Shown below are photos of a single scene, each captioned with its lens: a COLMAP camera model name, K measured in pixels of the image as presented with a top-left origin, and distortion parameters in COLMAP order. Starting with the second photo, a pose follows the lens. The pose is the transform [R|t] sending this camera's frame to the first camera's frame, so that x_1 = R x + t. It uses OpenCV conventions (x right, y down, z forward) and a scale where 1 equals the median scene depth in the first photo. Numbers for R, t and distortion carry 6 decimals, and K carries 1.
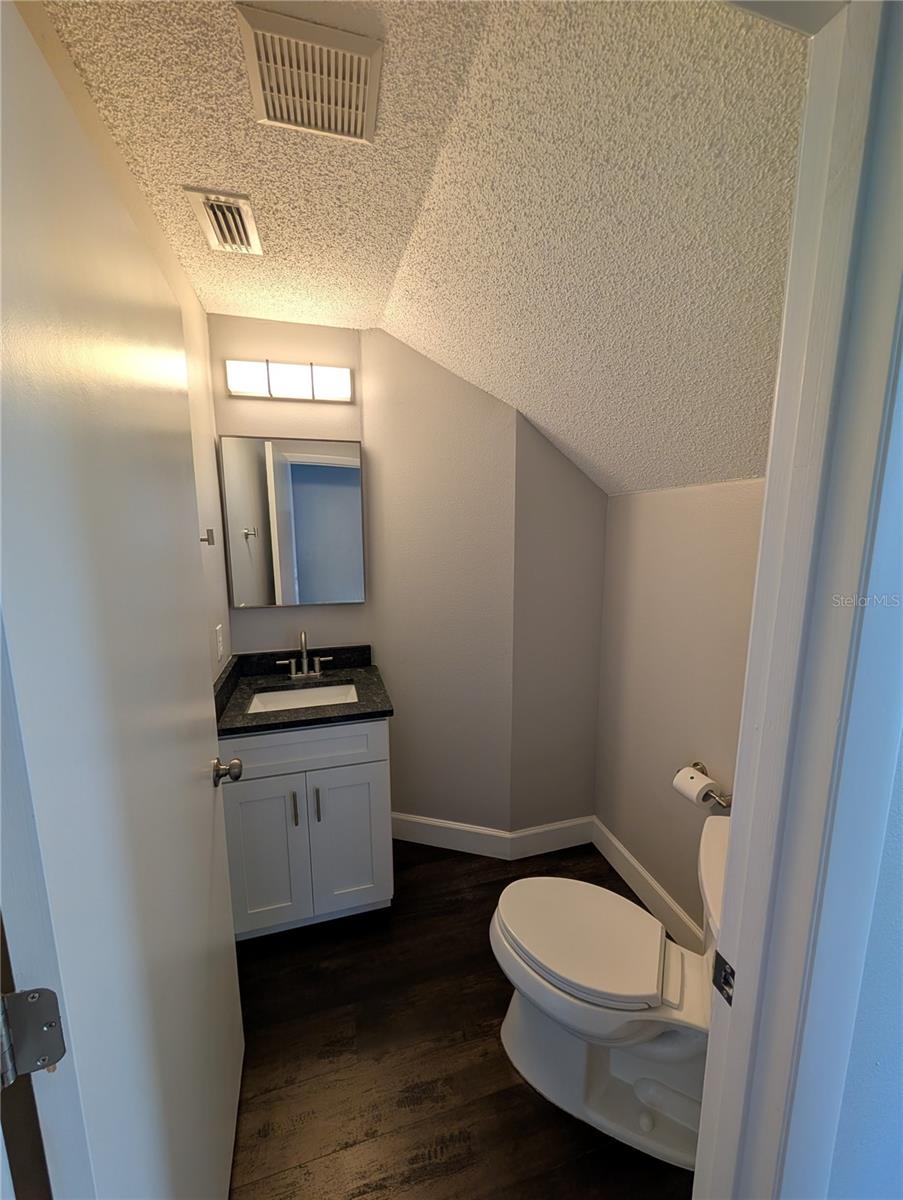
lens RADIAL K [[455.9, 0, 460.4], [0, 455.9, 595.0], [0, 0, 1]] dist [0.002268, -0.001391]
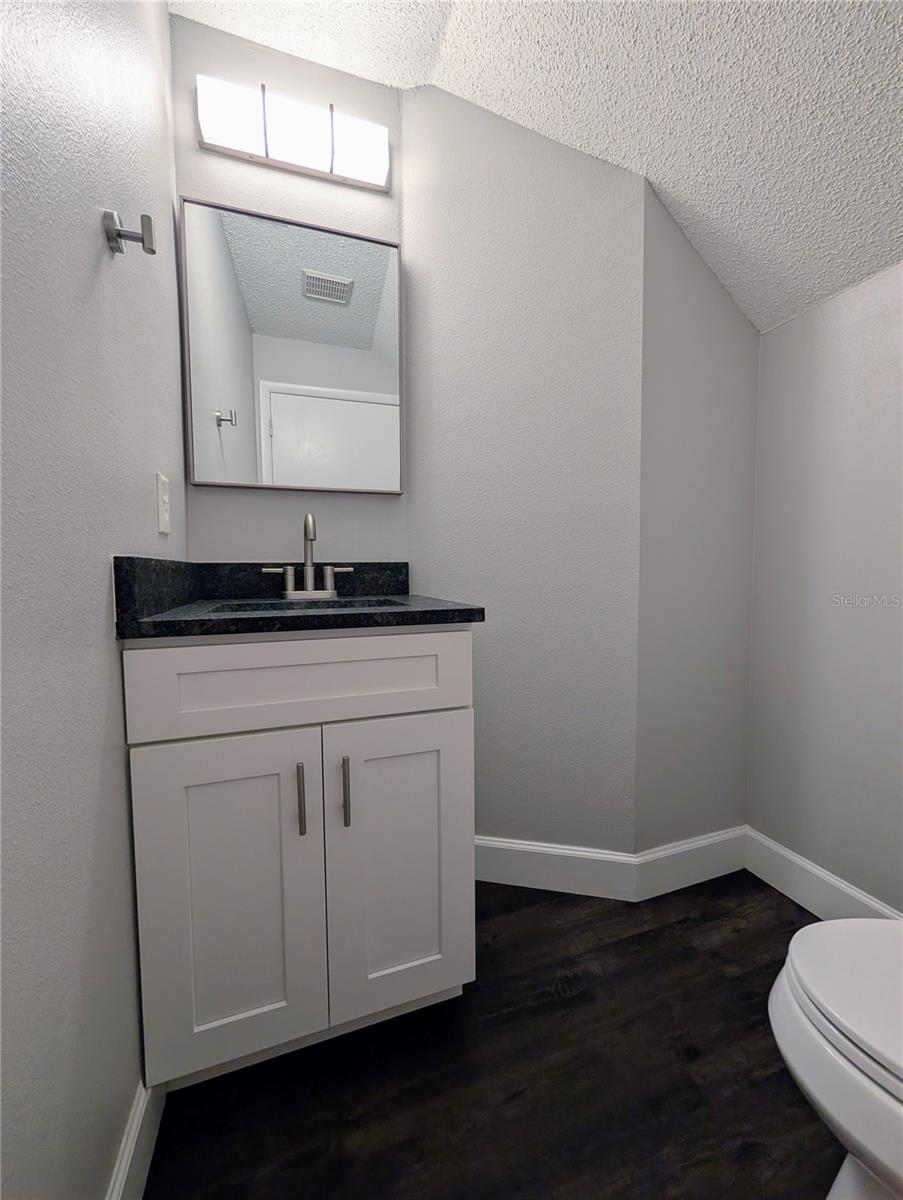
lens RADIAL K [[455.9, 0, 461.0], [0, 455.9, 593.0], [0, 0, 1]] dist [0.002268, -0.001391]
pose [[0.998533, -0.008873, 0.053410, -0.174501], [0.013993, 0.995257, -0.096271, 0.242216], [-0.052302, 0.096877, 0.993921, 0.390809]]
